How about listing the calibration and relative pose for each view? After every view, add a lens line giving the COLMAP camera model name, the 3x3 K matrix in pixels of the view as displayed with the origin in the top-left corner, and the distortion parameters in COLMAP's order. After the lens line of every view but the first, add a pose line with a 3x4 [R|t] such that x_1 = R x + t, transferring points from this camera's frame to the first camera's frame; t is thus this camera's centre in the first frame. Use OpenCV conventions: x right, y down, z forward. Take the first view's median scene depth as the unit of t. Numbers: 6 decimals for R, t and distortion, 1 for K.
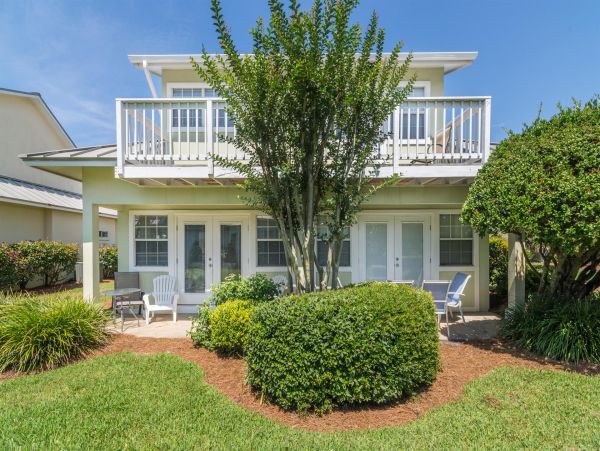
lens RADIAL K [[282.5, 0, 300.0], [0, 282.5, 225.5], [0, 0, 1]] dist [0.001021, 0.000412]
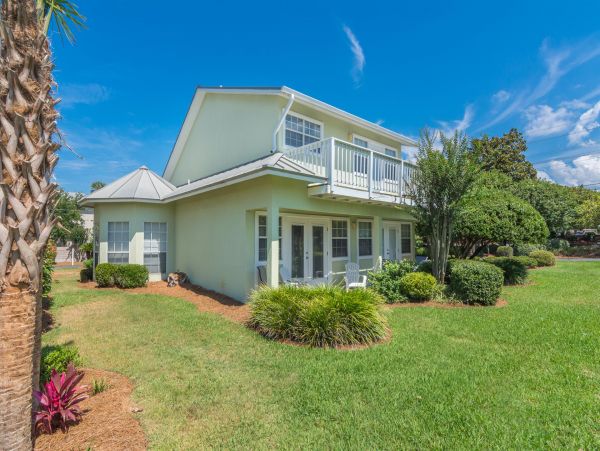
lens RADIAL K [[282.5, 0, 300.0], [0, 282.5, 225.5], [0, 0, 1]] dist [0.001021, 0.000412]
pose [[0.774264, 0.029319, 0.632183, -1.175429], [-0.030754, 0.999489, -0.008687, 0.004803], [-0.632115, -0.012716, 0.774771, 0.003326]]
